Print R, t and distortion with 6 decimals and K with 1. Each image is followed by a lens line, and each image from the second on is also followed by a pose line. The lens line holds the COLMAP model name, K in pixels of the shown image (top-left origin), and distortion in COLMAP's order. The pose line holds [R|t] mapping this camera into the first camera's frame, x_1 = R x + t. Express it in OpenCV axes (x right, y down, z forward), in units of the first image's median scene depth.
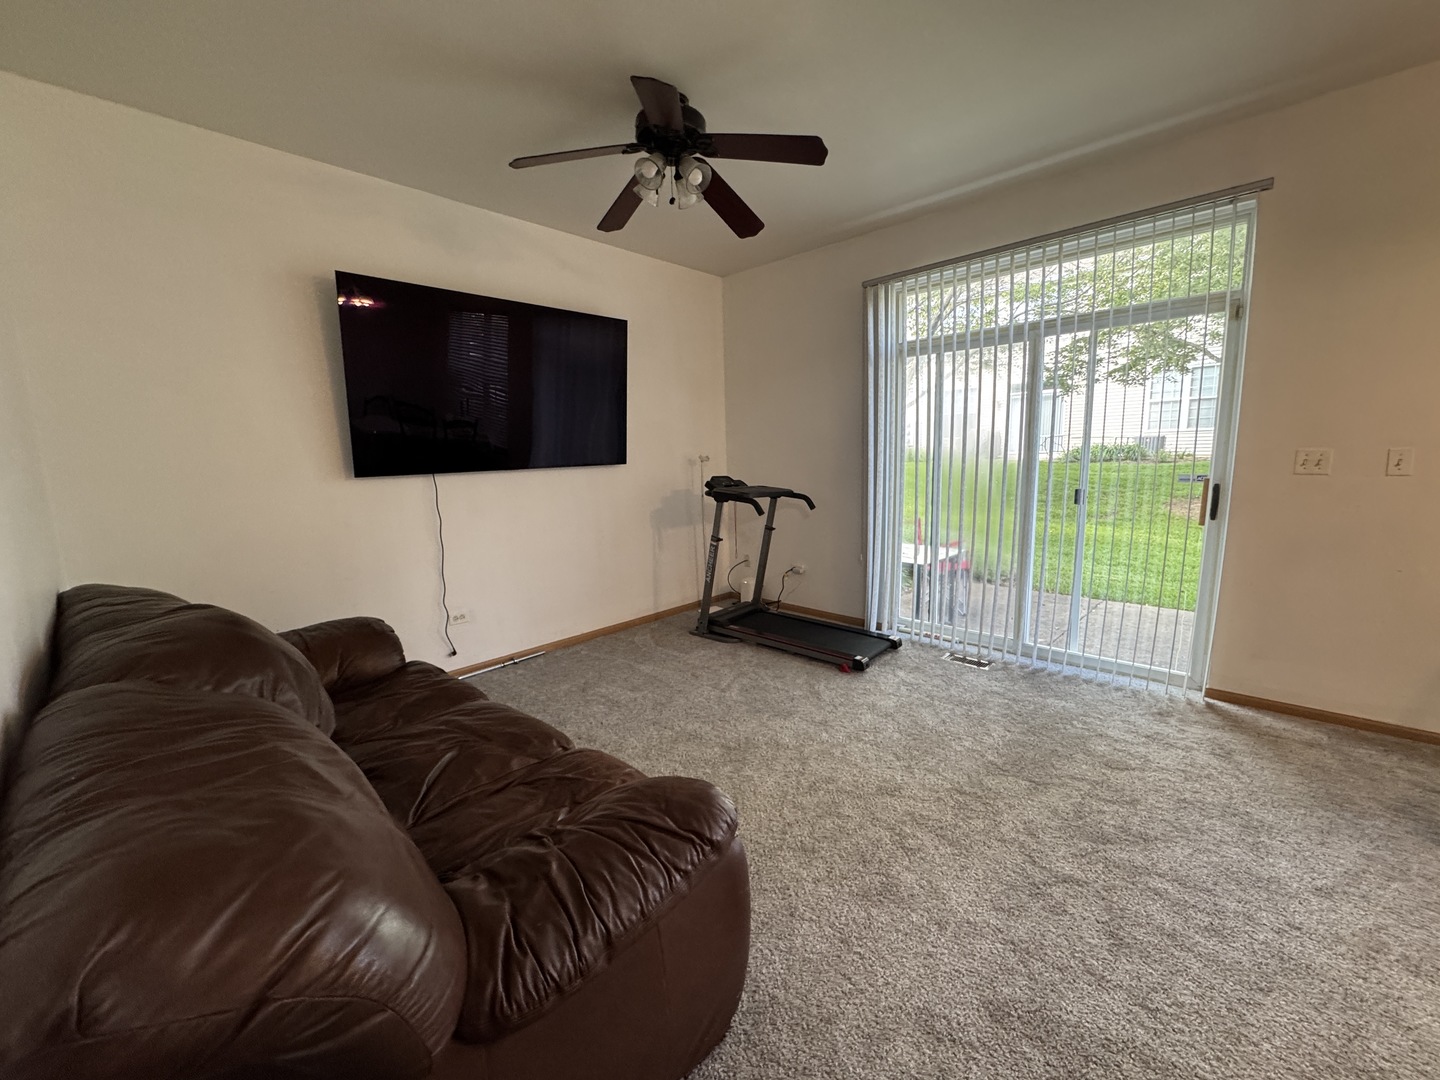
lens RADIAL K [[574.8, 0, 721.3], [0, 574.8, 540.2], [0, 0, 1]] dist [-0.000379, 0.000380]
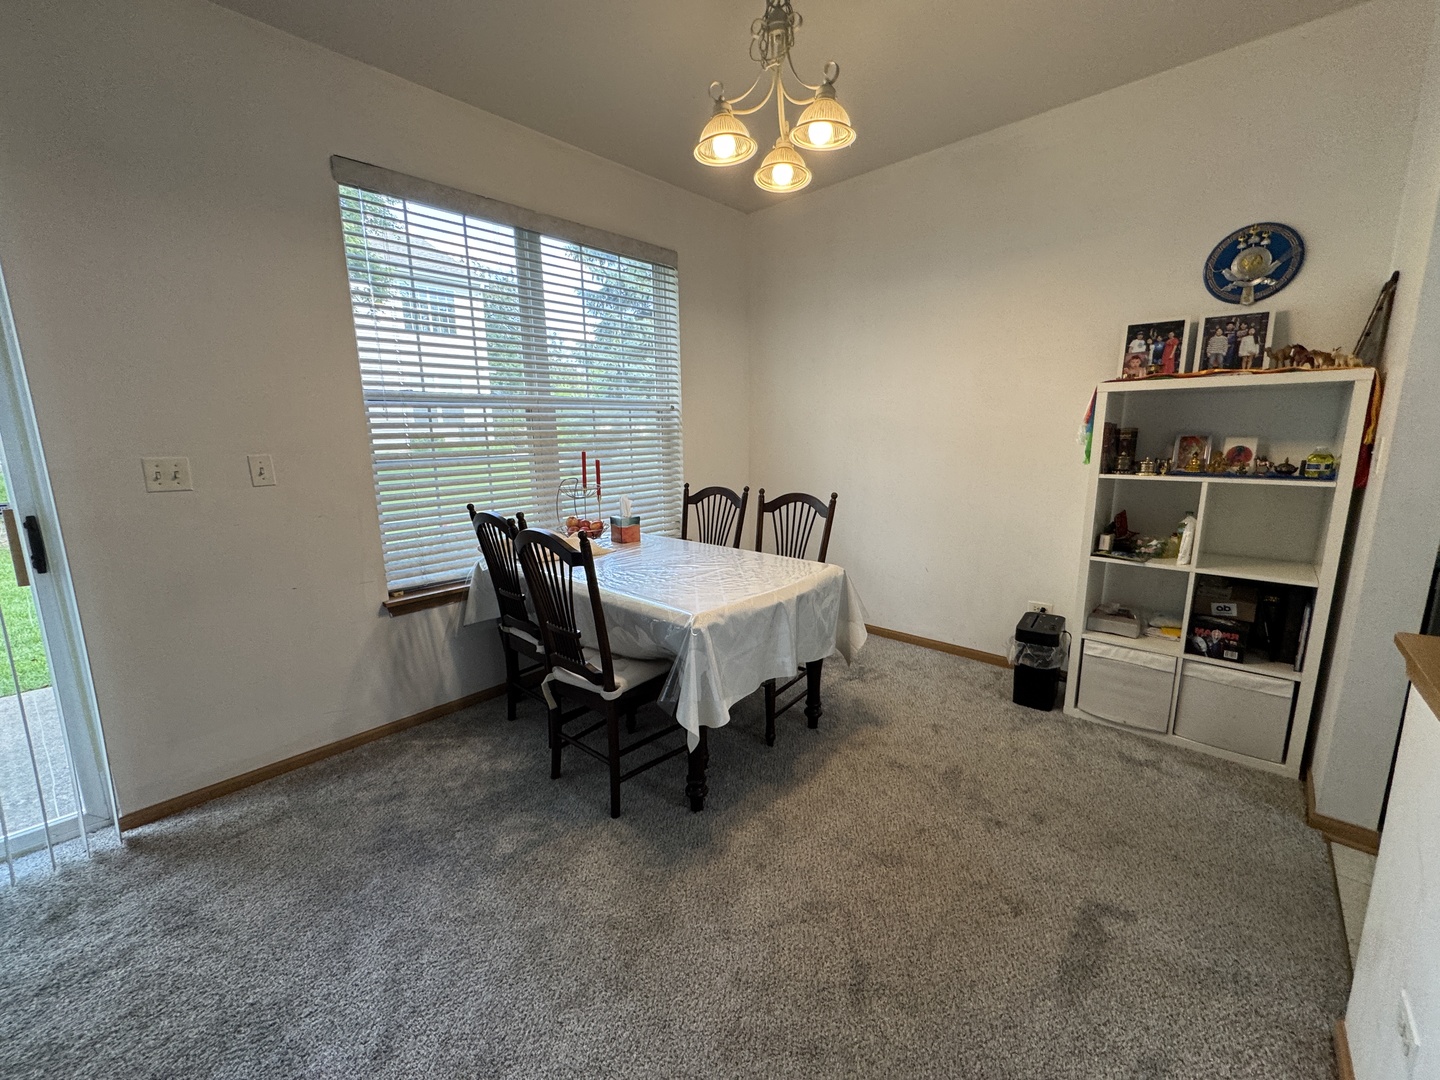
lens RADIAL K [[574.8, 0, 720.7], [0, 574.8, 533.7], [0, 0, 1]] dist [-0.000379, 0.000380]
pose [[-0.012319, -0.162406, 0.986647, 0.251494], [0.155922, 0.974340, 0.162327, -0.067836], [-0.987693, 0.155839, 0.013319, 0.273050]]
